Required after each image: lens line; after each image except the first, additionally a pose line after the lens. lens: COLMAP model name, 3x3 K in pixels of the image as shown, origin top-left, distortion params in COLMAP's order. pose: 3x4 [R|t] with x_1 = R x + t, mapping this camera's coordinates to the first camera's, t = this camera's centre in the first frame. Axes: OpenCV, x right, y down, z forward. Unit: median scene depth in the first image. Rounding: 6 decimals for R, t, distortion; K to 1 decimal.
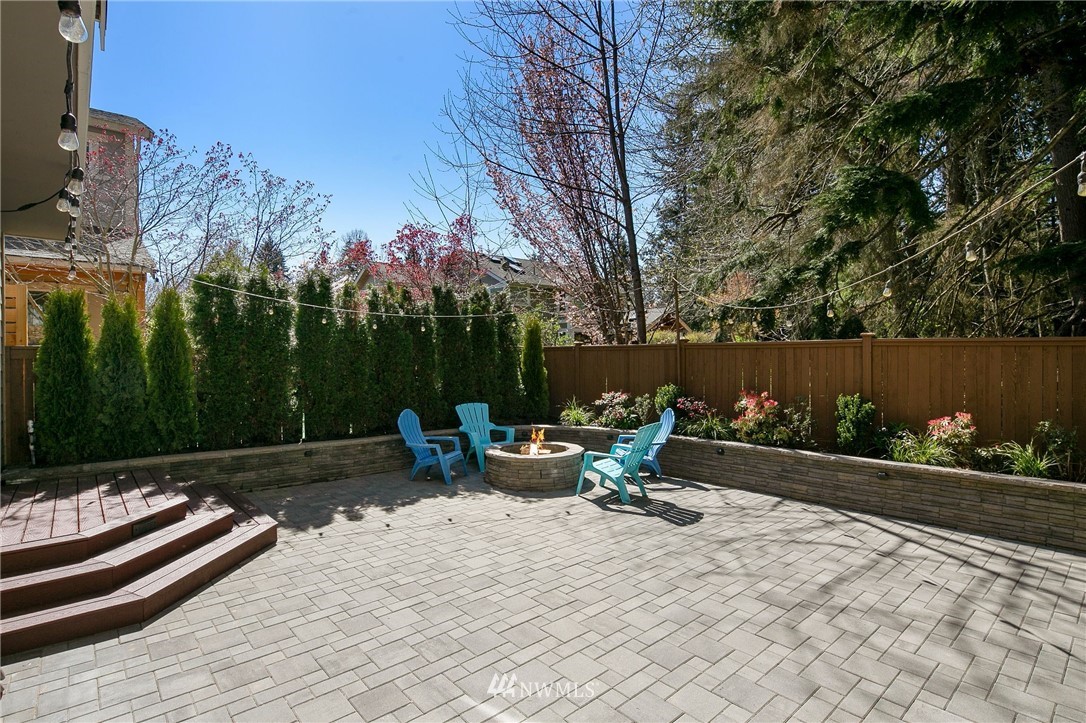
lens RADIAL K [[531.3, 0, 550.7], [0, 531.3, 355.8], [0, 0, 1]] dist [0.009141, -0.009258]
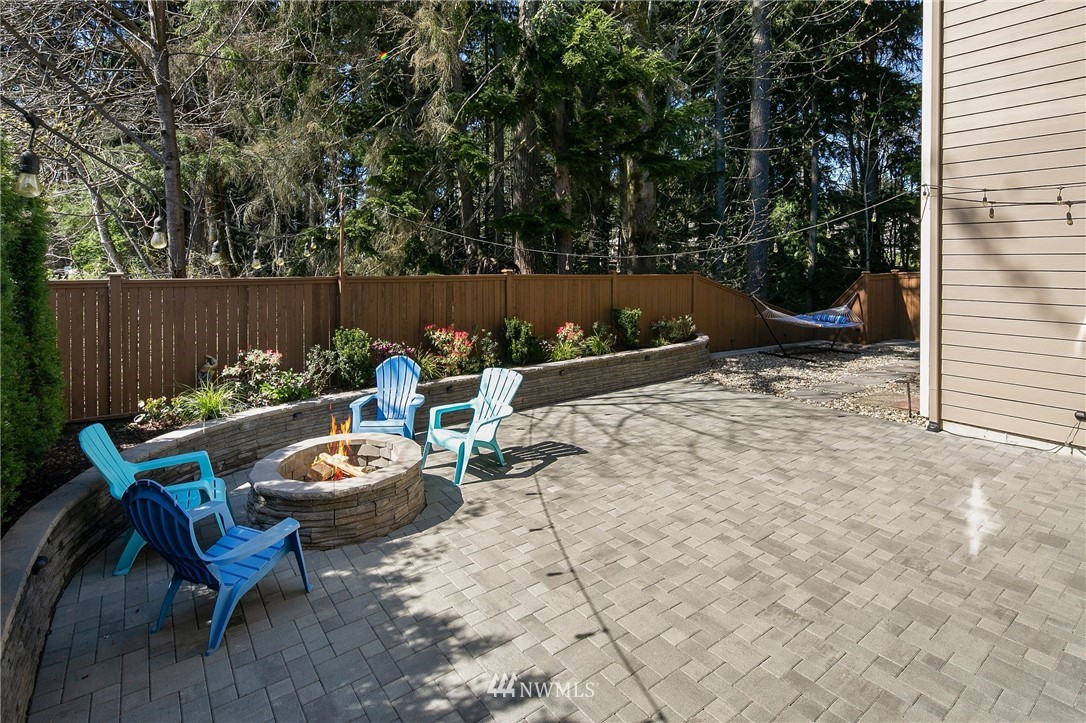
lens RADIAL K [[531.3, 0, 528.8], [0, 531.3, 257.0], [0, 0, 1]] dist [0.009141, -0.009258]
pose [[0.126341, 0.014692, 0.991878, -0.867184], [-0.005501, 0.999885, -0.014110, -0.070151], [-0.991972, -0.003674, 0.126407, 0.980559]]
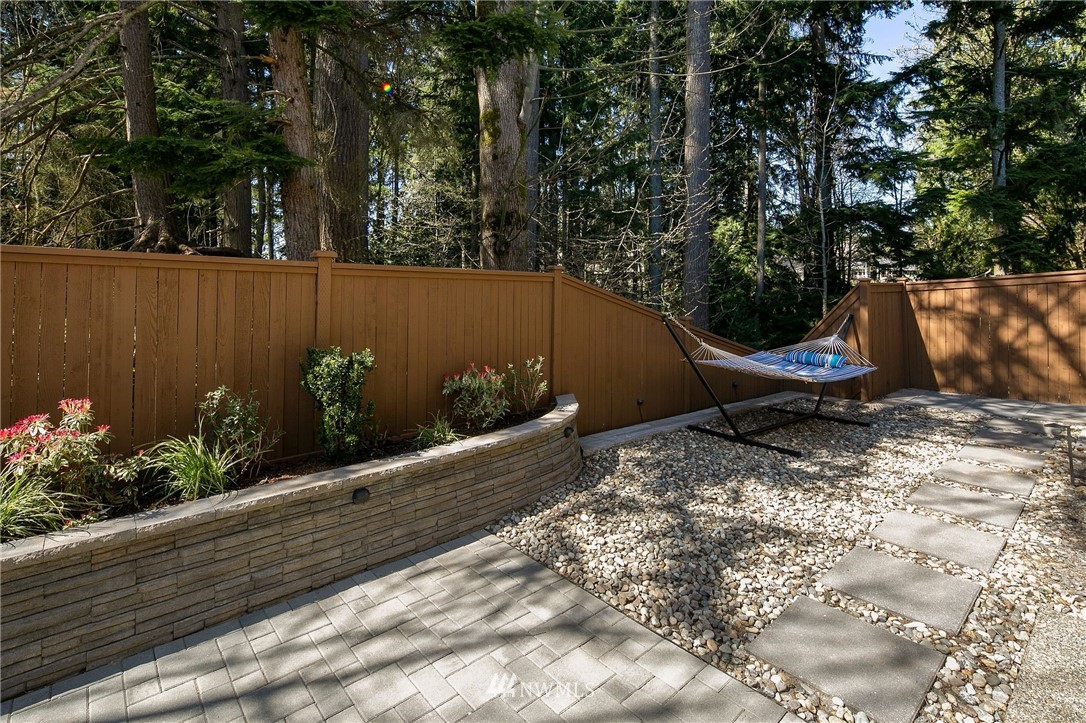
lens RADIAL K [[531.3, 0, 536.0], [0, 531.3, 280.5], [0, 0, 1]] dist [0.009141, -0.009258]
pose [[0.025366, 0.023419, 0.999404, 0.315273], [-0.009877, 0.999683, -0.023175, 0.005170], [-0.999629, -0.009284, 0.025589, 0.604842]]
